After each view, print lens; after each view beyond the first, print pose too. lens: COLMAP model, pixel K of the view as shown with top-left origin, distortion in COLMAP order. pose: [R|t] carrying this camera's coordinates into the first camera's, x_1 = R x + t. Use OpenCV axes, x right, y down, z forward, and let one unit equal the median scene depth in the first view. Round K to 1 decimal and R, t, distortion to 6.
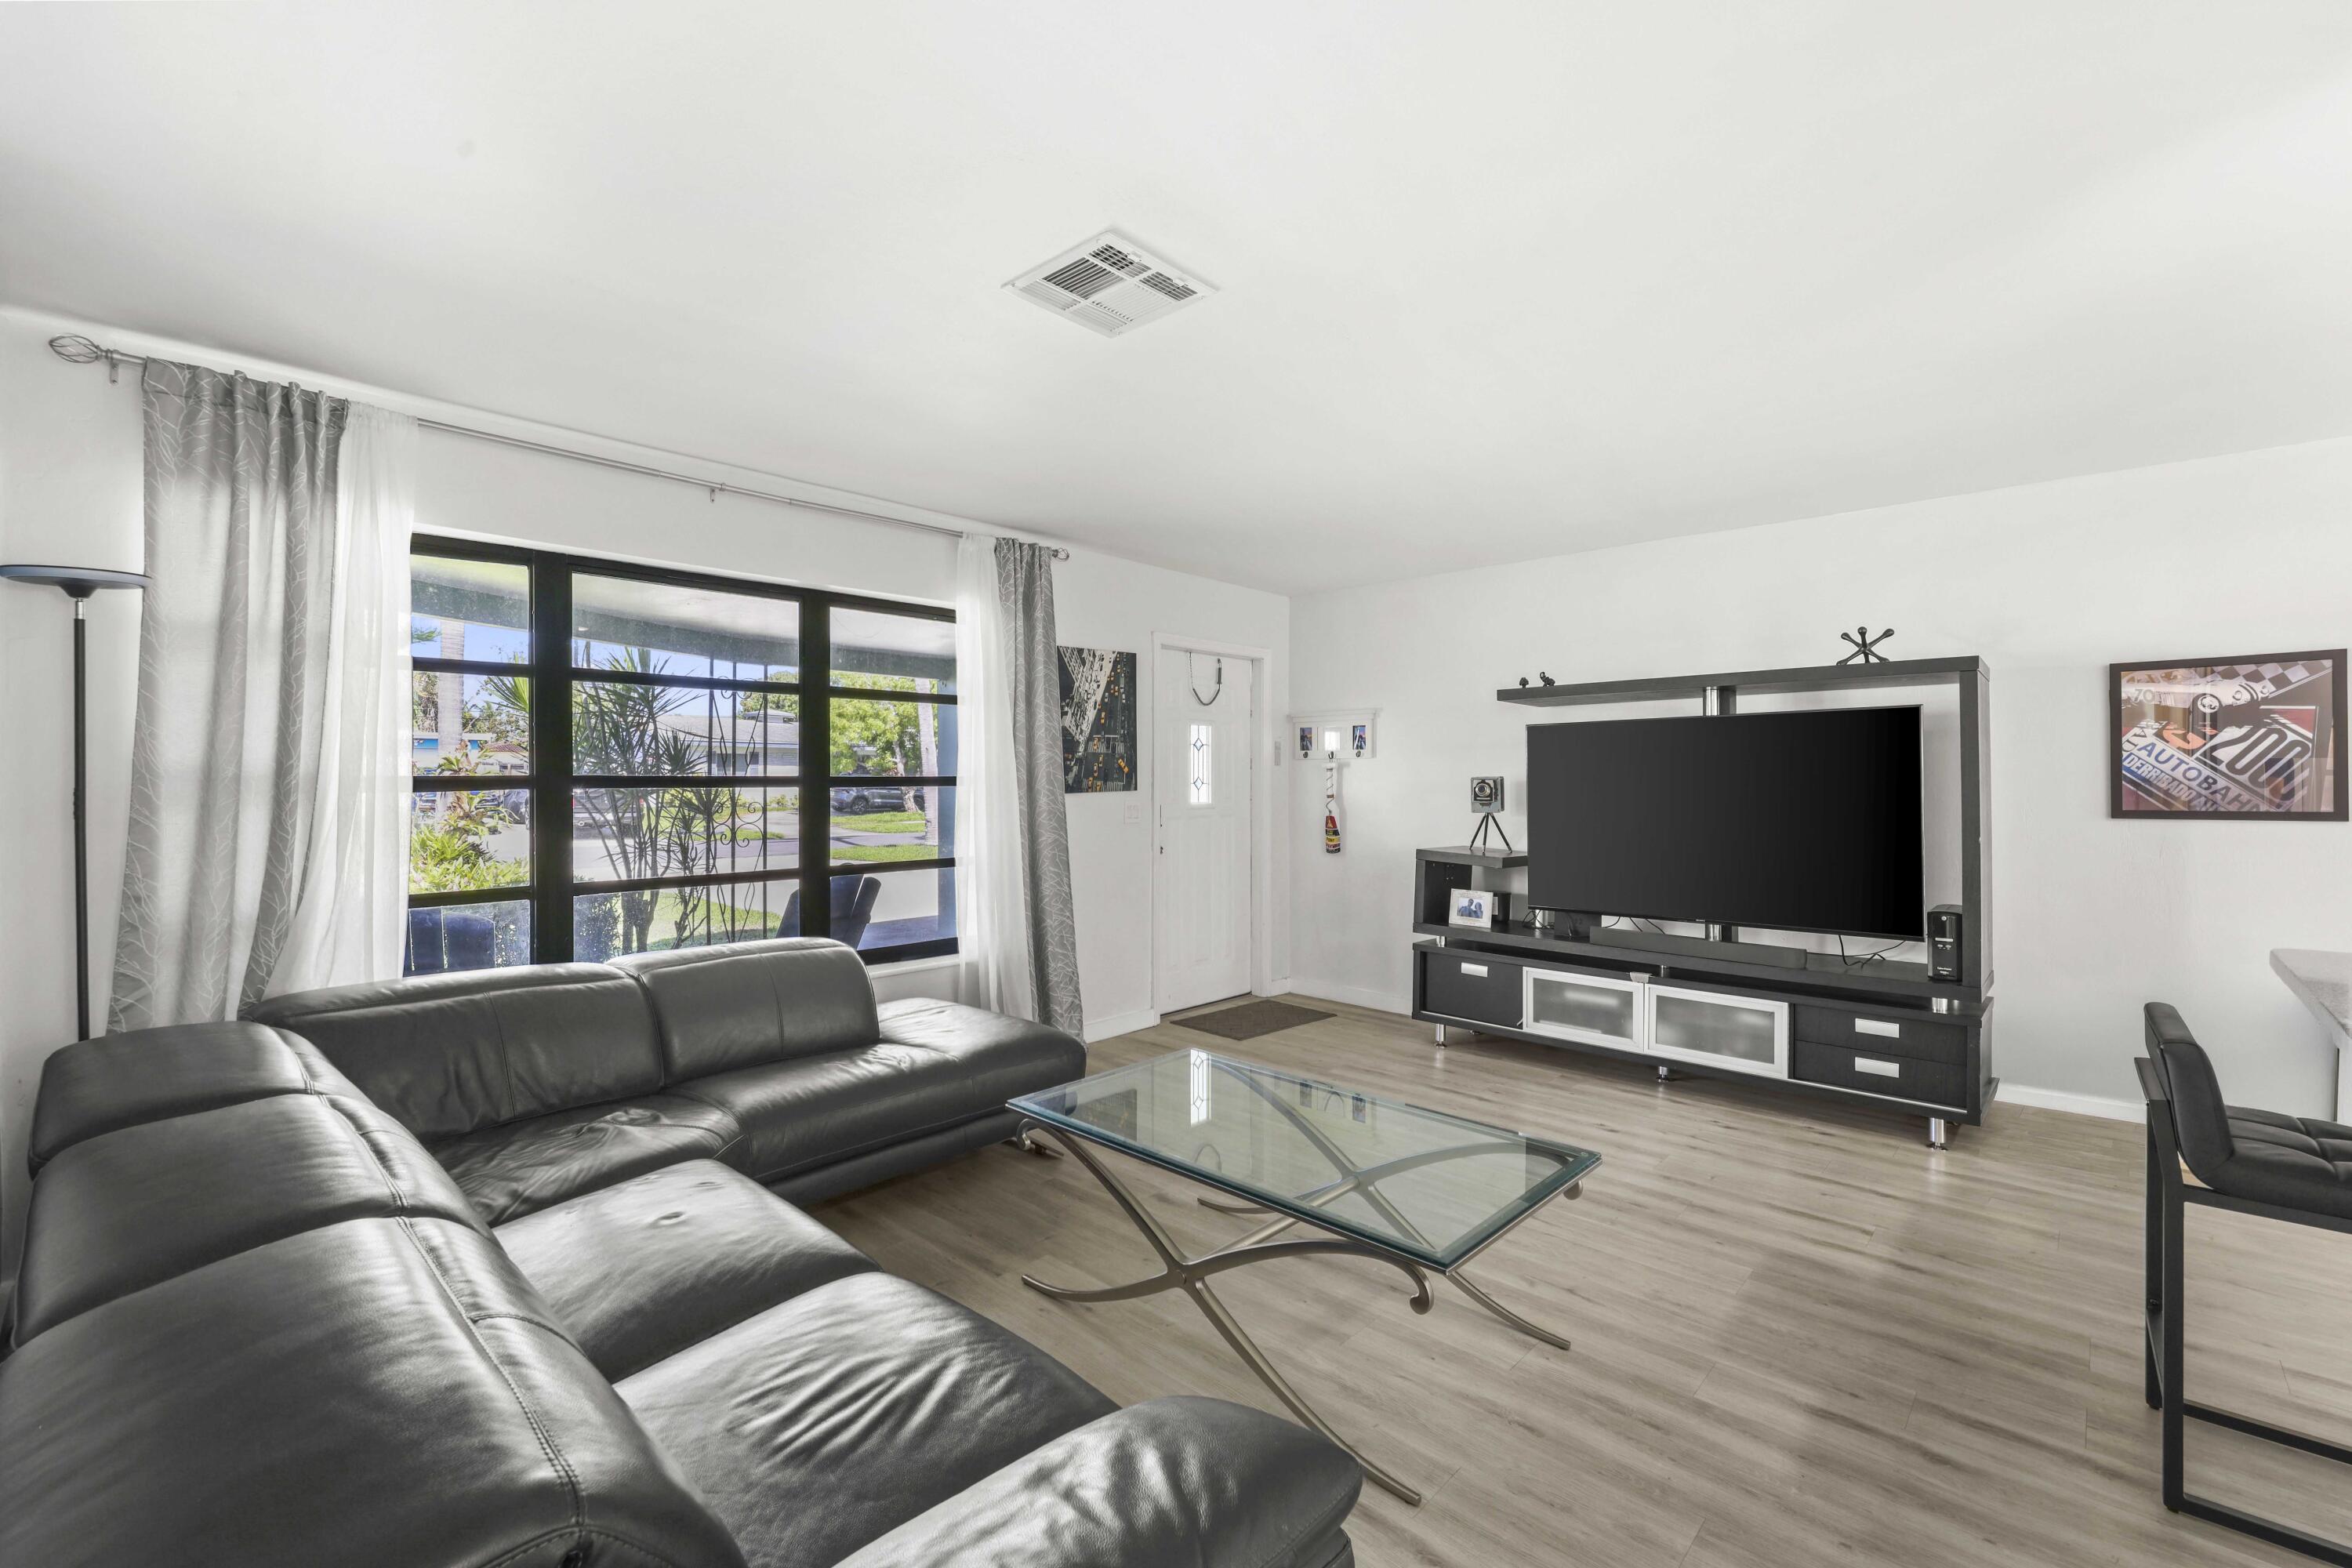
lens RADIAL K [[1015.0, 0, 1172.4], [0, 1015.0, 774.9], [0, 0, 1]] dist [-0.002867, 0.001982]
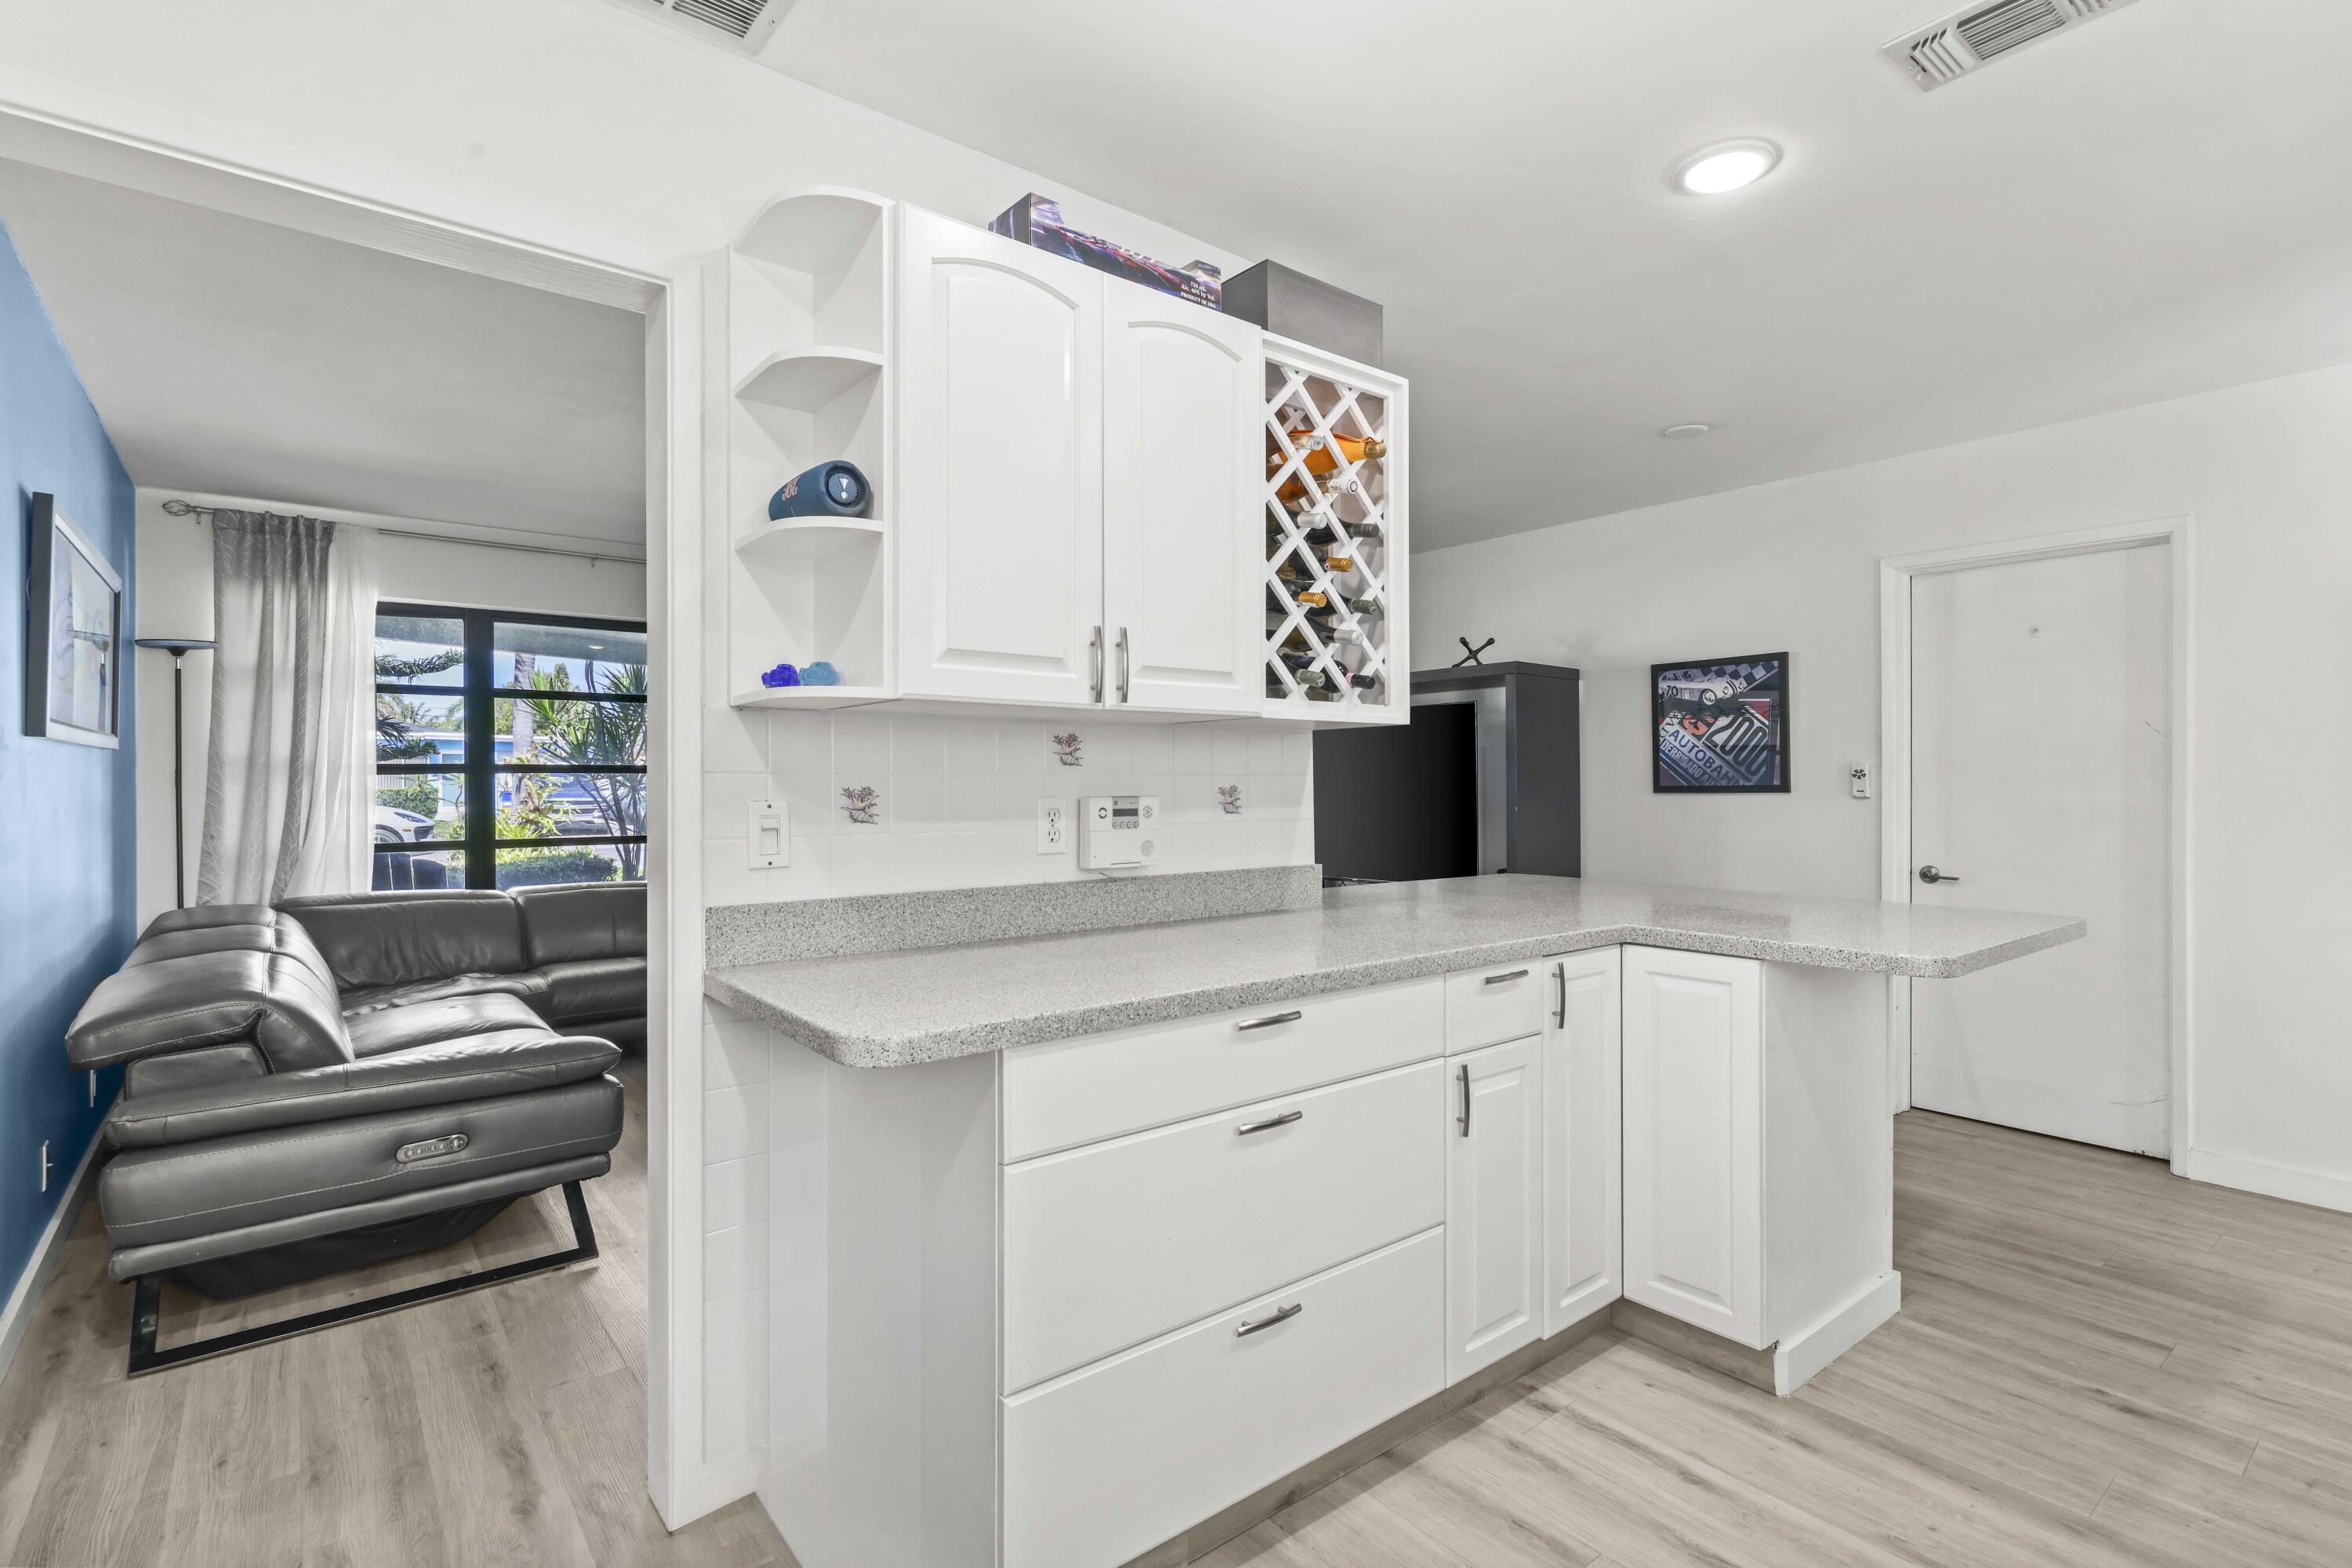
lens RADIAL K [[1111.4, 0, 1169.6], [0, 1111.4, 782.0], [0, 0, 1]] dist [-0.003554, -0.000848]
pose [[0.989512, -0.003162, -0.144419, 0.693142], [0.003724, 0.999987, 0.003622, 0.028760], [0.144406, -0.004122, 0.989510, -0.495157]]
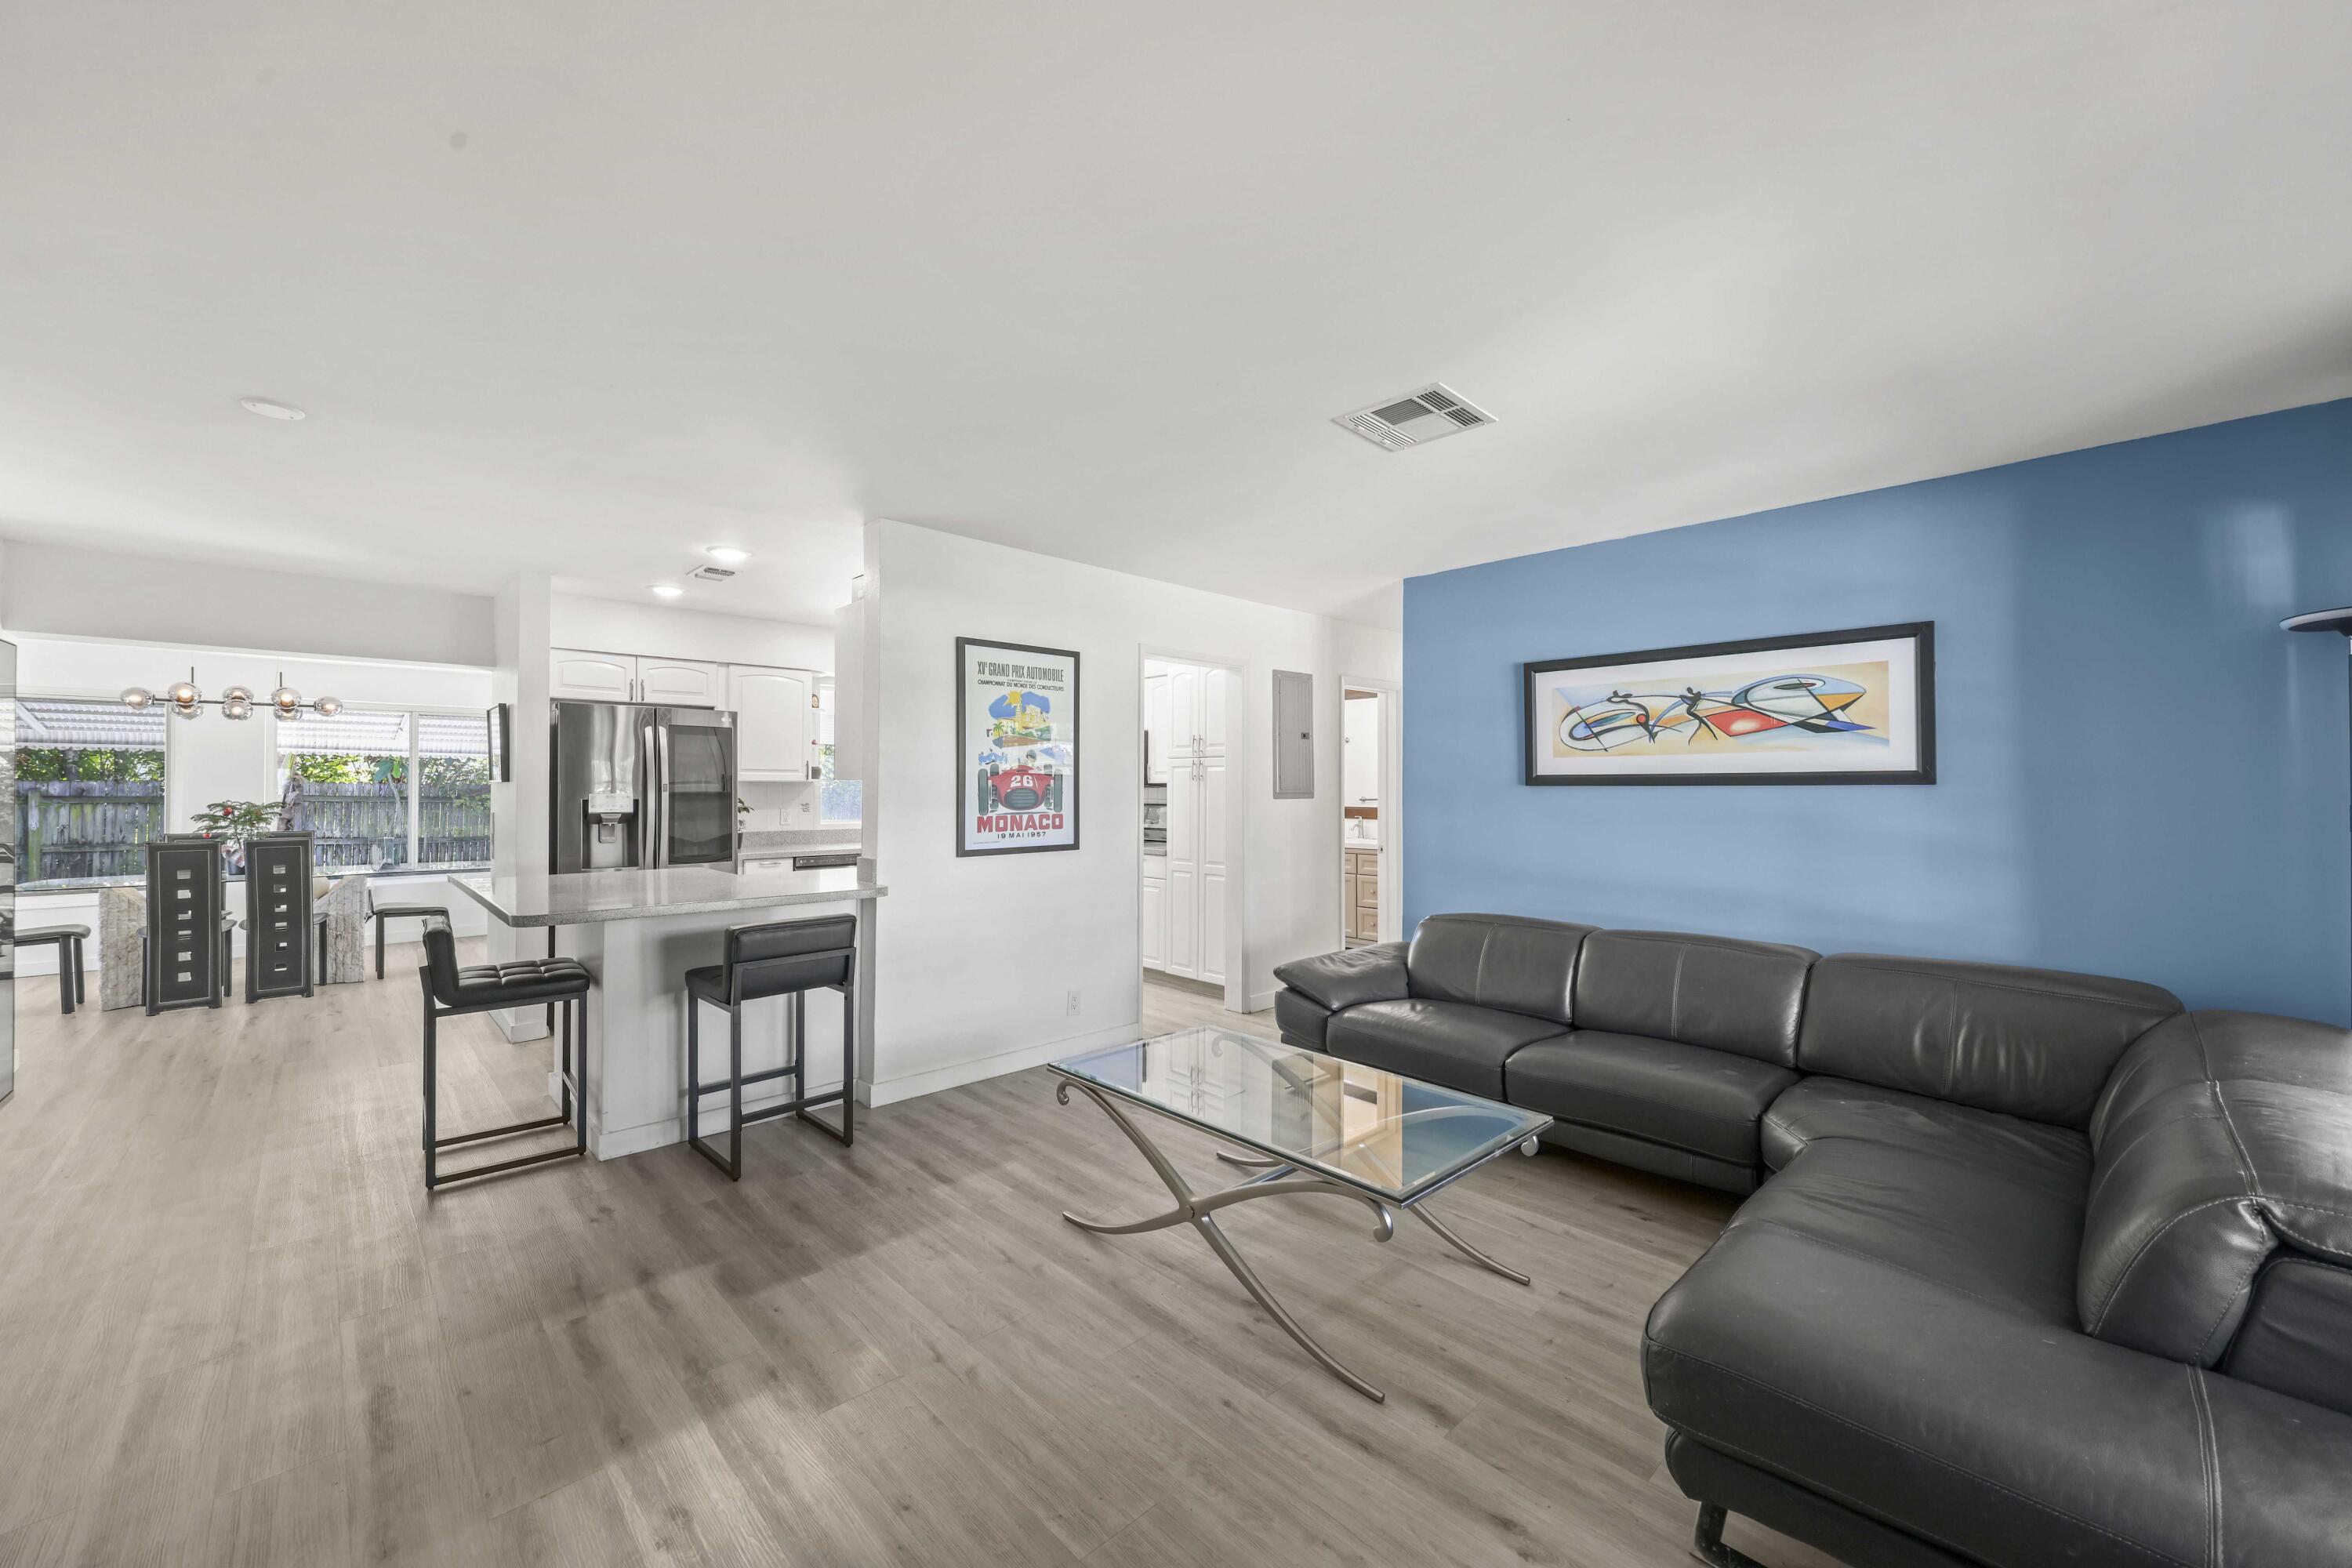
lens RADIAL K [[890.9, 0, 1173.8], [0, 890.9, 785.9], [0, 0, 1]] dist [0.000742, -0.000560]
pose [[-0.998238, -0.006283, 0.059004, 0.145425], [-0.006964, 0.999911, -0.011341, 0.008260], [-0.058927, -0.011732, -0.998193, 1.733244]]
